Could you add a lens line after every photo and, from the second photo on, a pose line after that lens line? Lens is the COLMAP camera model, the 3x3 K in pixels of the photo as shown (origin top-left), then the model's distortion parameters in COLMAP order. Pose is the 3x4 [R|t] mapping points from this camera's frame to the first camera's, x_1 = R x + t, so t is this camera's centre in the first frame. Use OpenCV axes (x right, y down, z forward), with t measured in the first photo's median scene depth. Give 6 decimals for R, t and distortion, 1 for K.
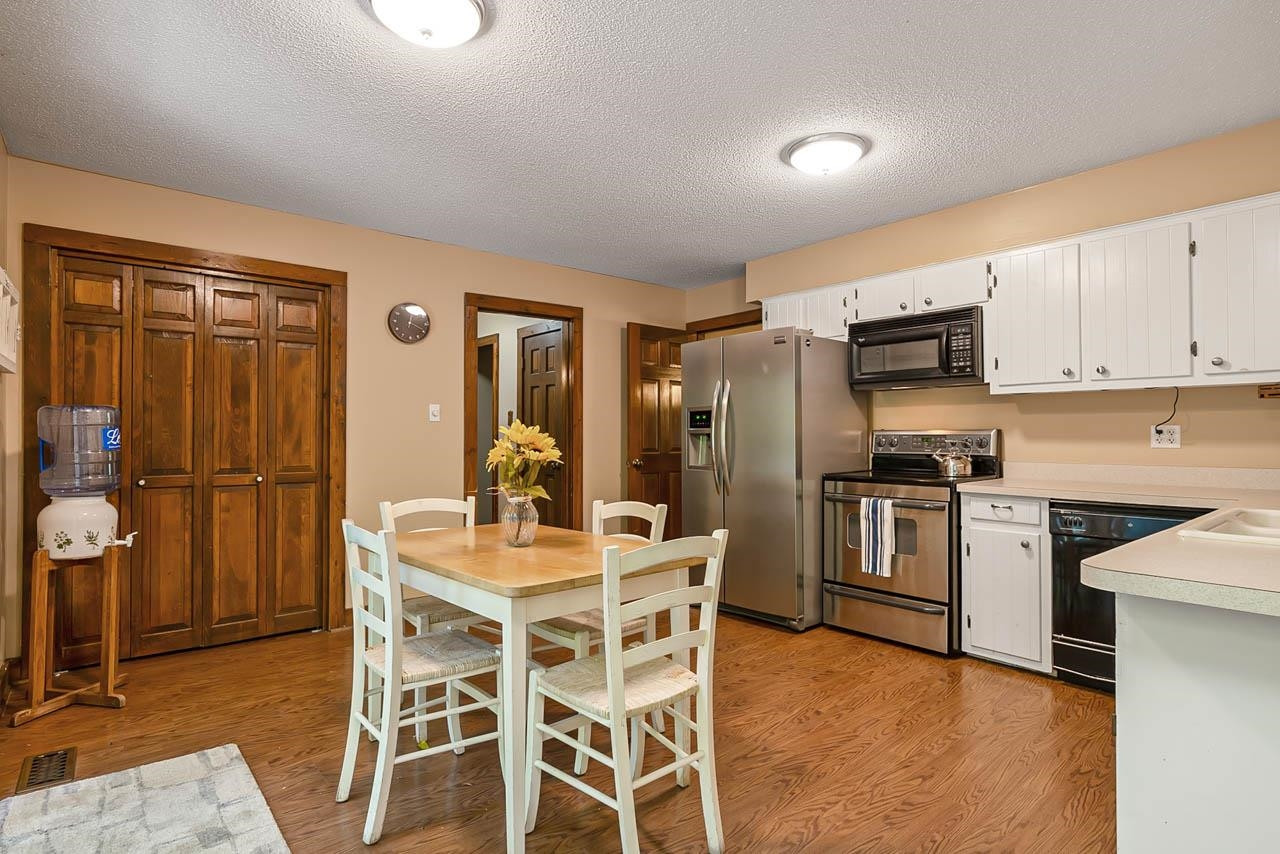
lens RADIAL K [[663.3, 0, 639.5], [0, 663.3, 430.8], [0, 0, 1]] dist [-0.000200, 0.000007]
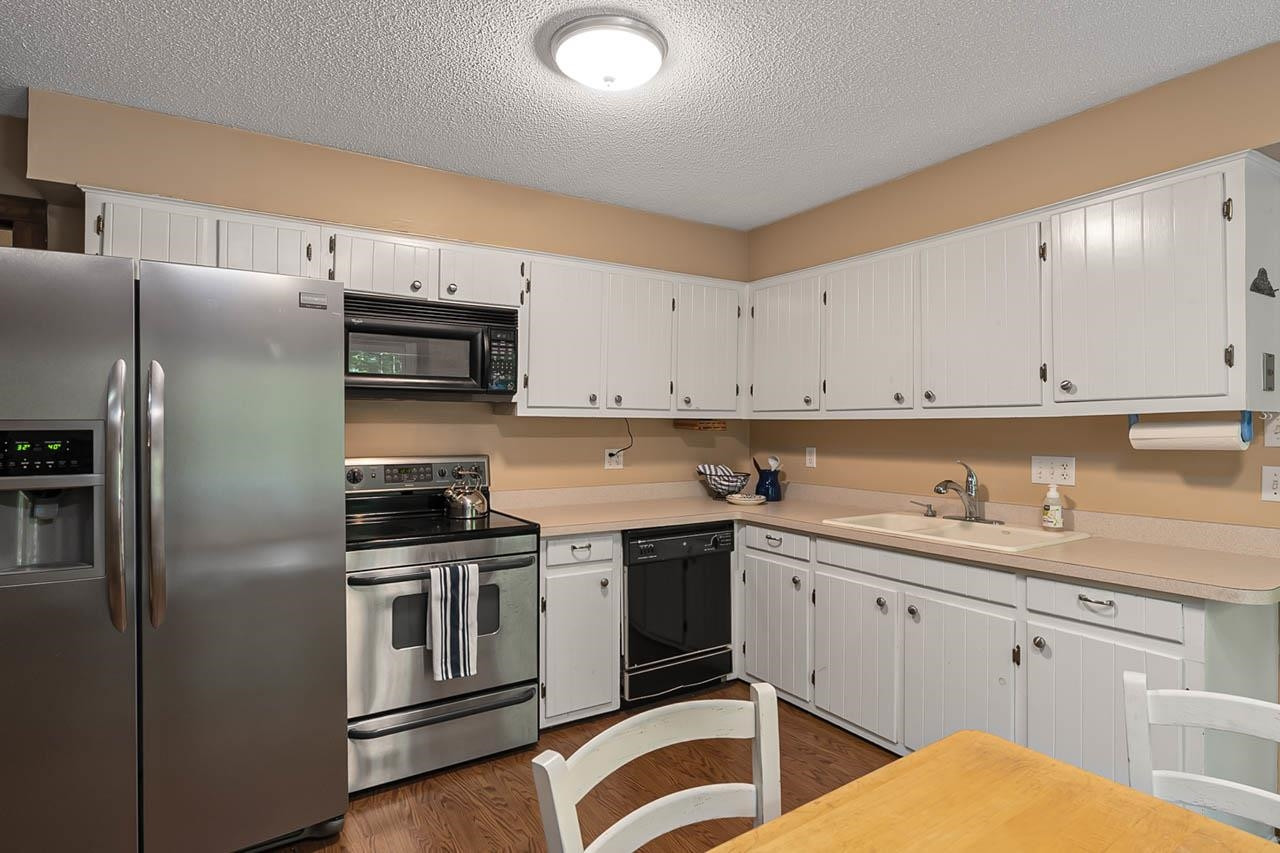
lens RADIAL K [[665.4, 0, 646.2], [0, 665.4, 423.4], [0, 0, 1]] dist [0.000184, 0.000005]
pose [[0.133439, 0.006851, 0.991033, -0.297702], [-0.007643, 0.999953, -0.005884, -0.041710], [-0.991028, -0.006789, 0.133485, 0.719998]]
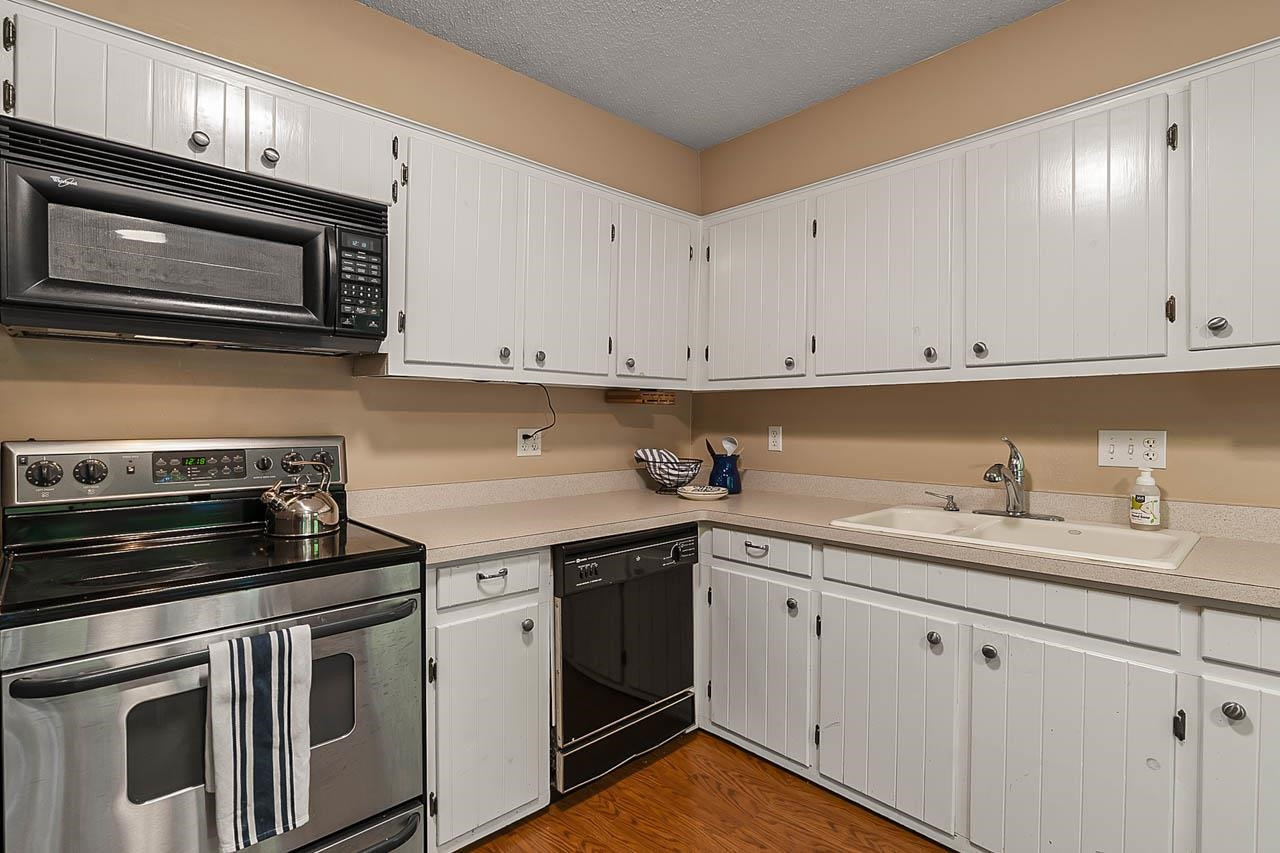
lens RADIAL K [[613.3, 0, 640.0], [0, 613.3, 426.5], [0, 0, 1]] dist [-0.004335, 0.000352]
pose [[-0.042743, -0.010012, 0.999036, 0.007034], [-0.005679, 0.999936, 0.009778, -0.018158], [-0.999070, -0.005255, -0.042797, 0.809963]]
